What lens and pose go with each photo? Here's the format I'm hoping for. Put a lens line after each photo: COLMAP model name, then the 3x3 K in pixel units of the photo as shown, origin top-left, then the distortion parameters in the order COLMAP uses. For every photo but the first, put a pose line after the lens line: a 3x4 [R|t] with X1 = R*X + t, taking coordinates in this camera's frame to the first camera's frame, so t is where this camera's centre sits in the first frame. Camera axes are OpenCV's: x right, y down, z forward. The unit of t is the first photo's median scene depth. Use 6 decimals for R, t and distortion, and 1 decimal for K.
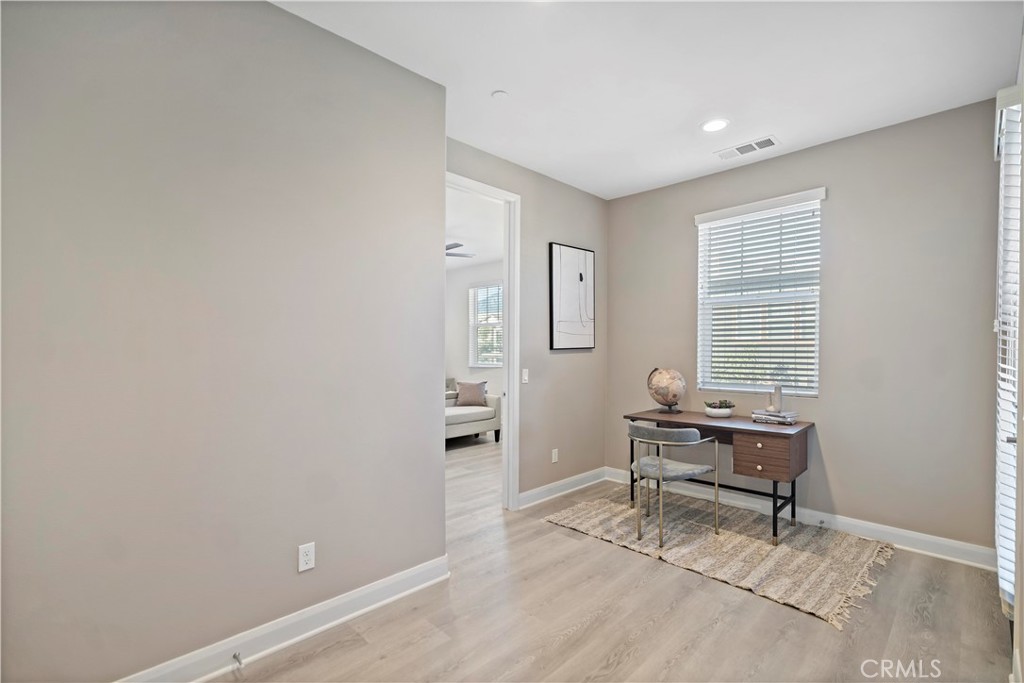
lens RADIAL K [[462.8, 0, 518.9], [0, 462.8, 349.4], [0, 0, 1]] dist [0.004832, -0.001595]
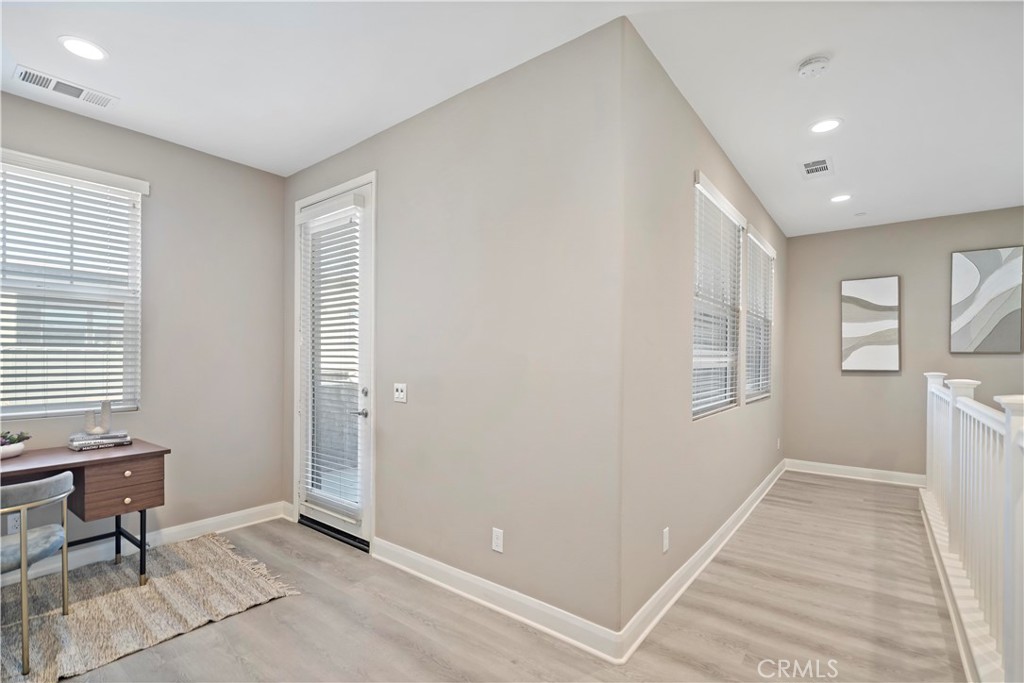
lens RADIAL K [[462.8, 0, 515.0], [0, 462.8, 360.4], [0, 0, 1]] dist [0.004832, -0.001595]
pose [[-0.125581, -0.003983, 0.992075, -0.403337], [-0.004795, 0.999983, 0.003408, -0.000662], [-0.992072, -0.004330, -0.125598, 0.439233]]
